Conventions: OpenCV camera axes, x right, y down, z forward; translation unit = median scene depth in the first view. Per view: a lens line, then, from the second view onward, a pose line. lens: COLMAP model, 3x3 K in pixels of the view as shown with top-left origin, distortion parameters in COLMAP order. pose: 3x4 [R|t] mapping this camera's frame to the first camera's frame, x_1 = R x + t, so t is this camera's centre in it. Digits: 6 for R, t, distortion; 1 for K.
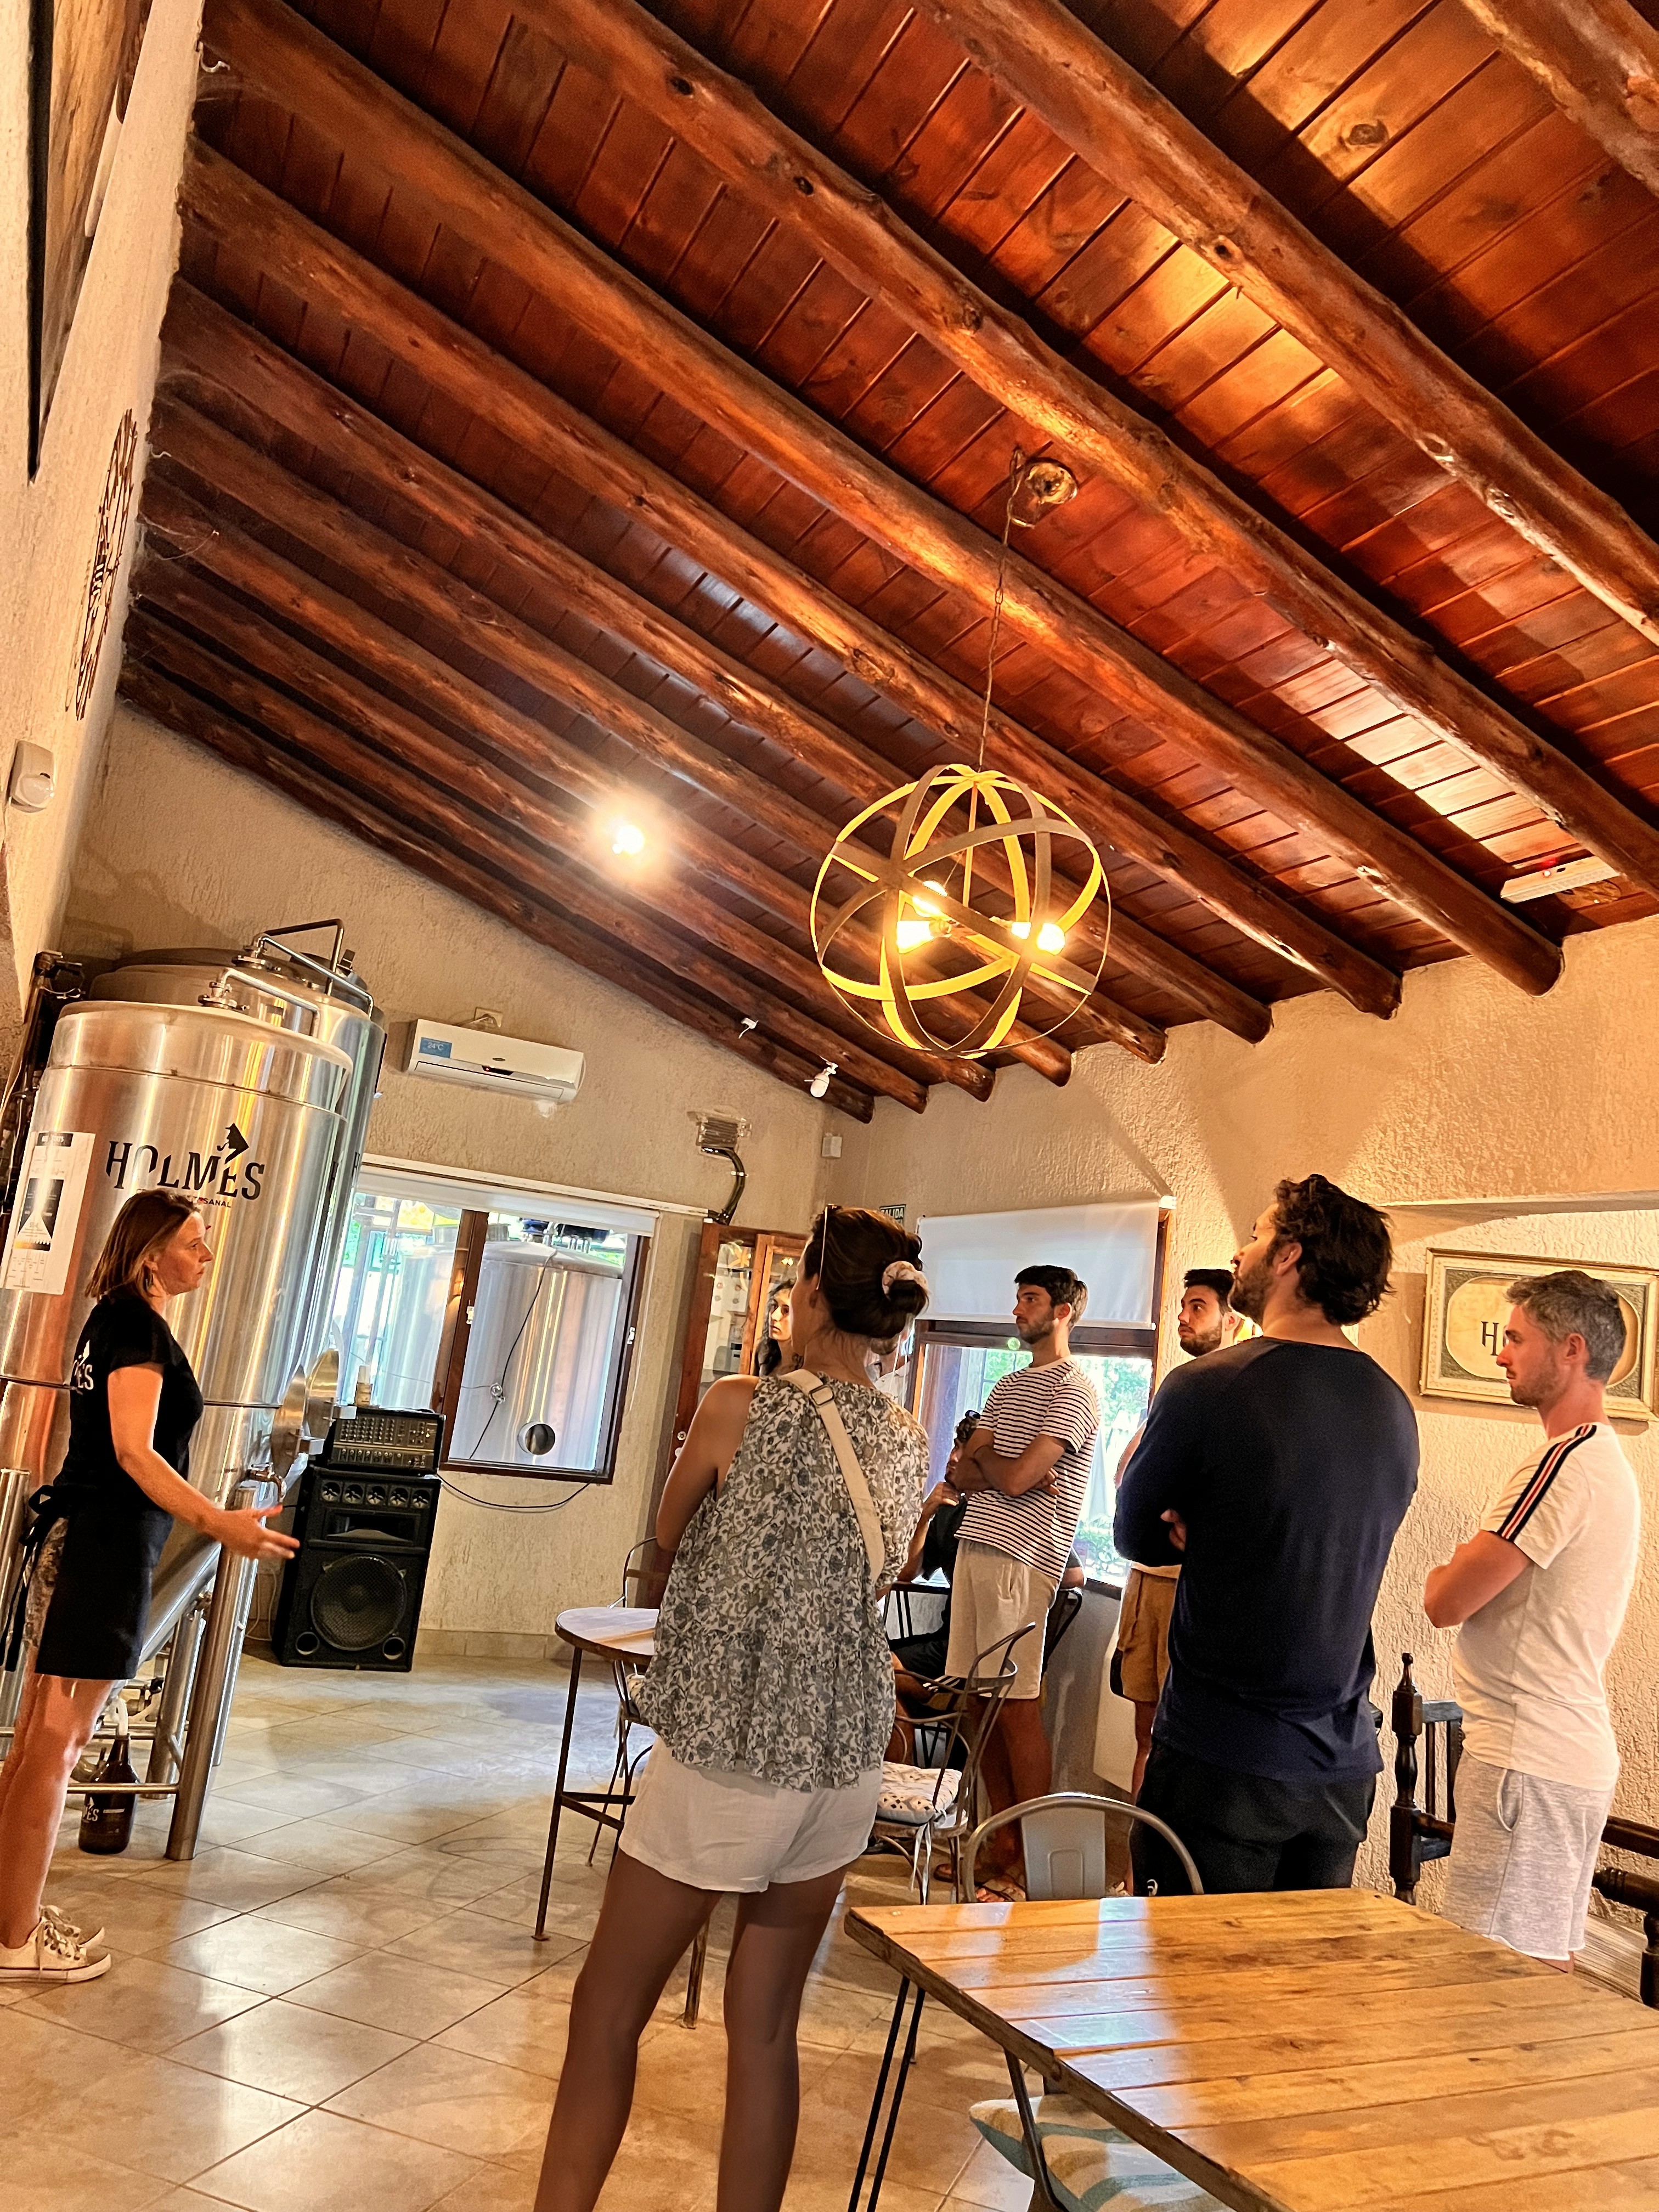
lens RADIAL K [[1578.0, 0, 829.5], [0, 1578.0, 1106.0], [0, 0, 1]] dist [0.022985, -0.060560]
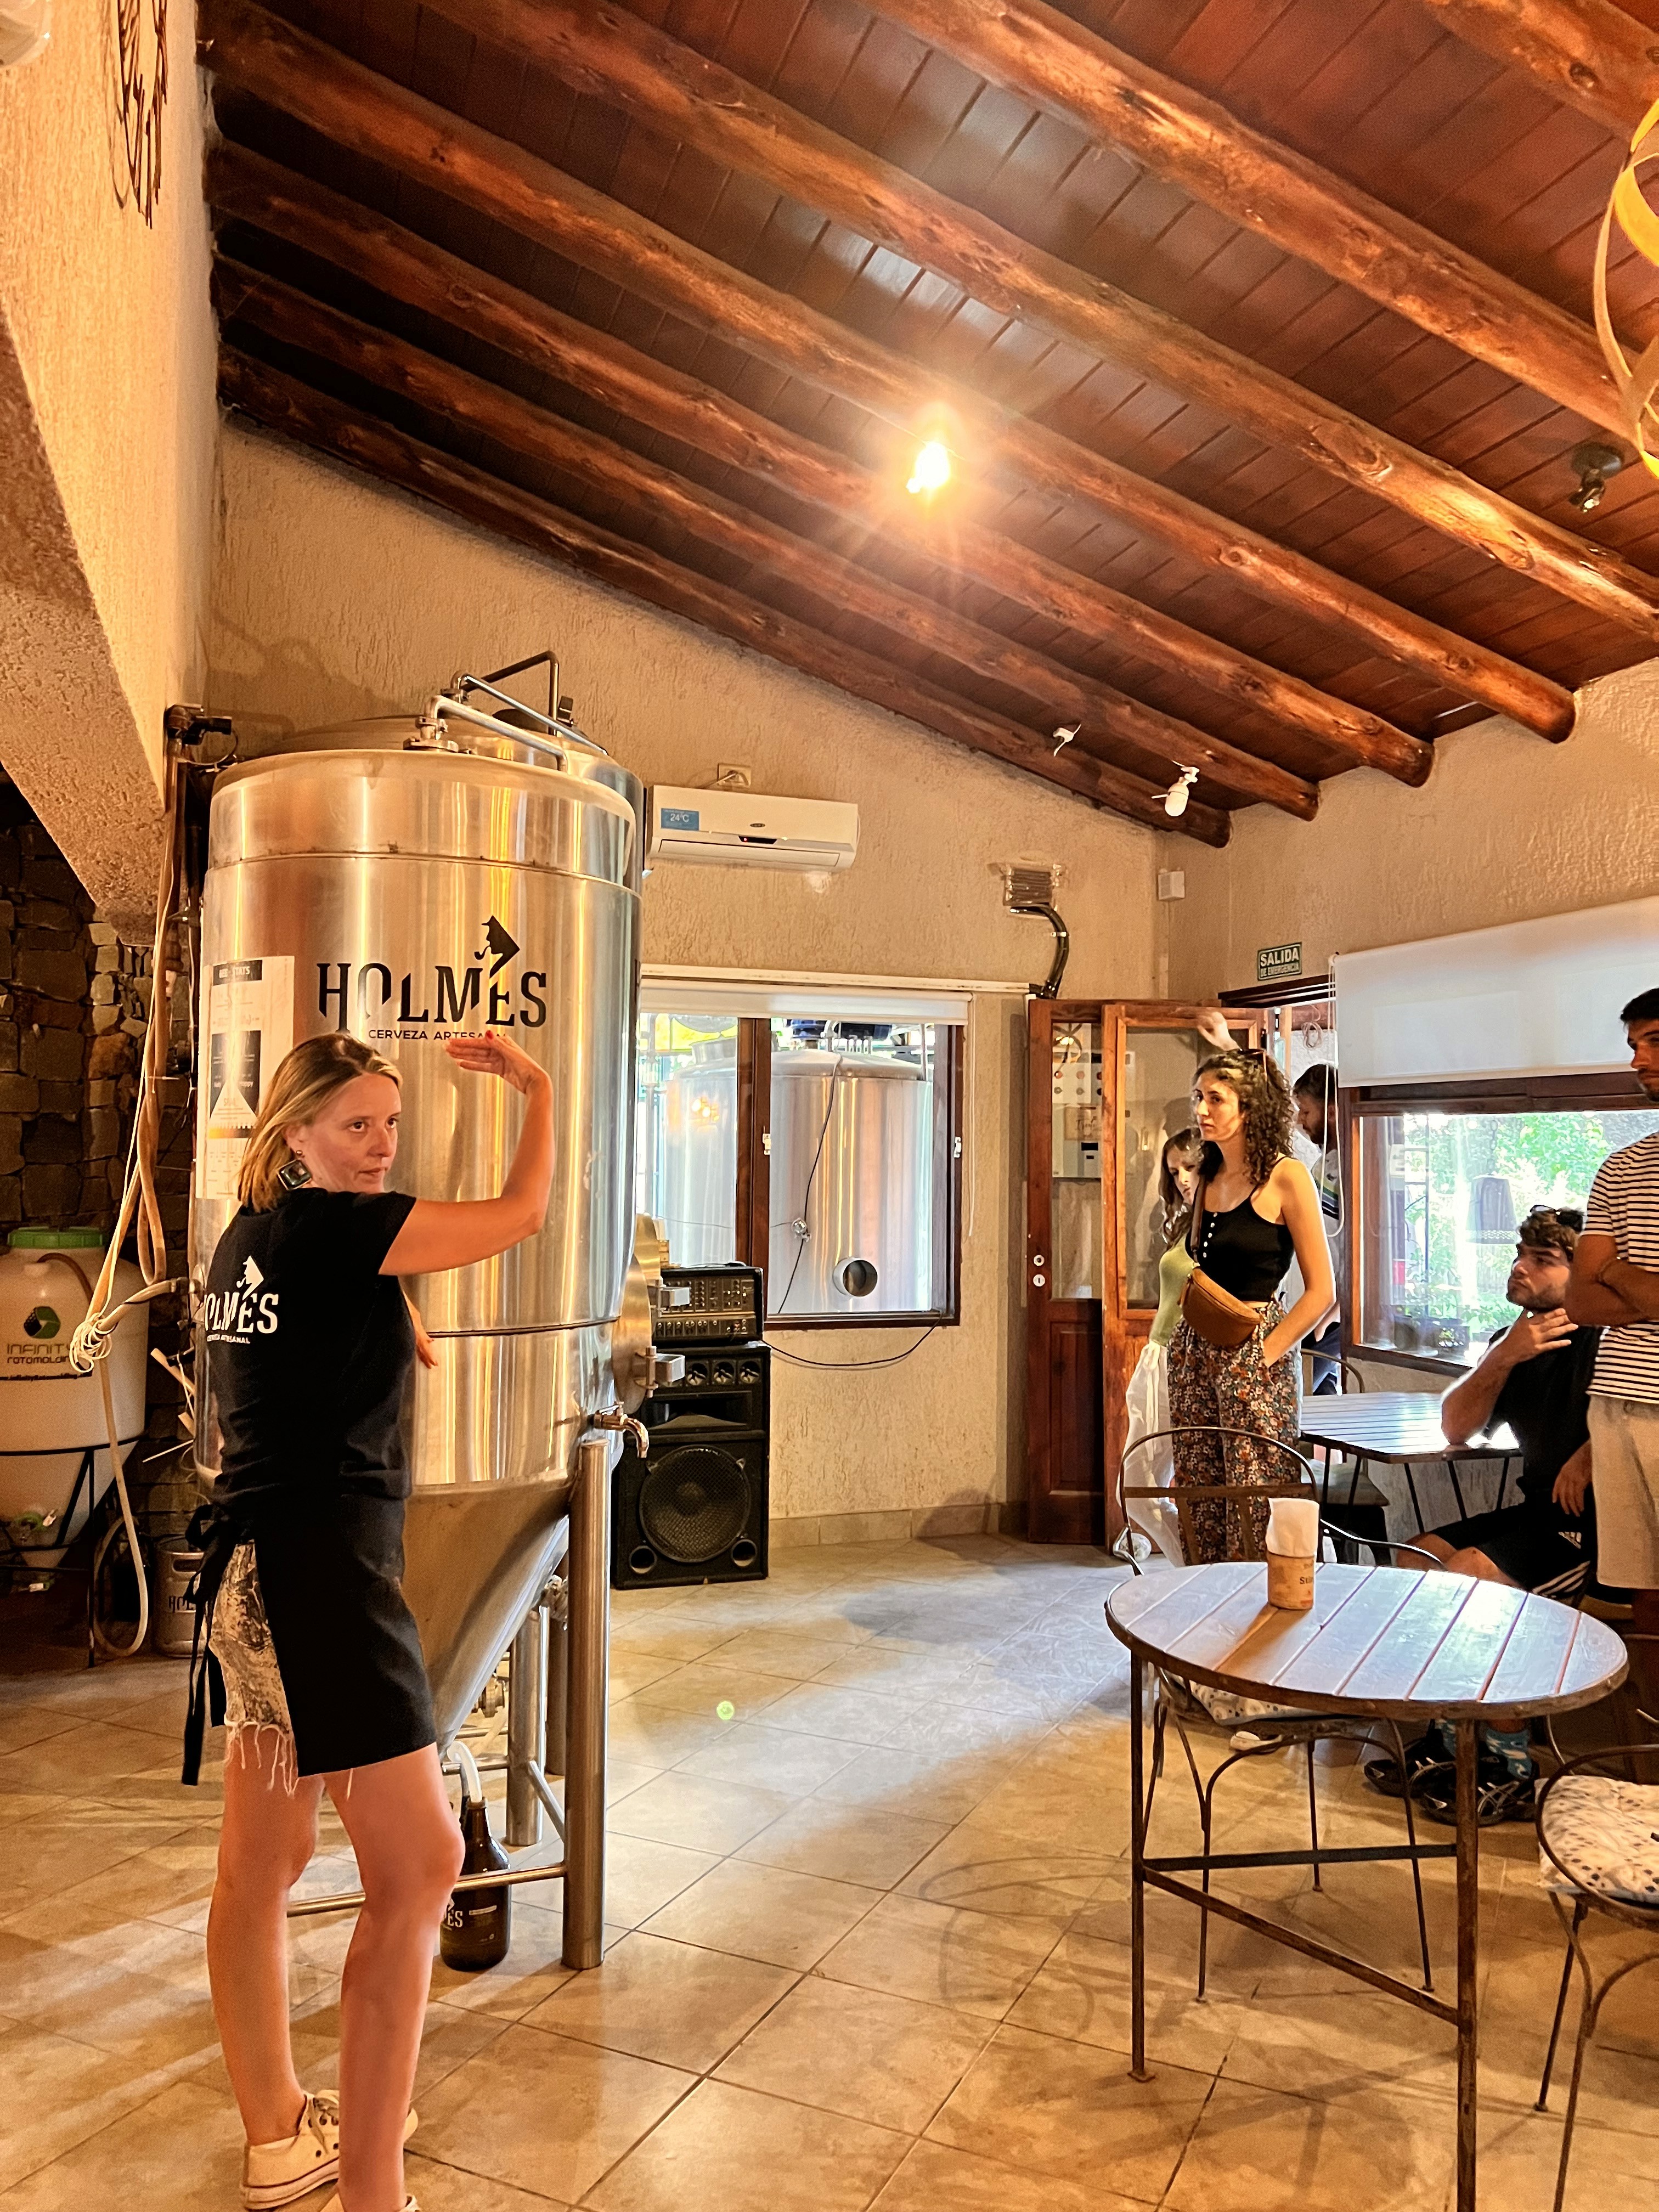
lens RADIAL K [[1578.0, 0, 829.5], [0, 1578.0, 1106.0], [0, 0, 1]] dist [0.022985, -0.060560]
pose [[0.986497, -0.115285, -0.116334, -0.120203], [0.129805, 0.983487, 0.126110, 0.017101], [0.099874, -0.139508, 0.985171, 0.250703]]
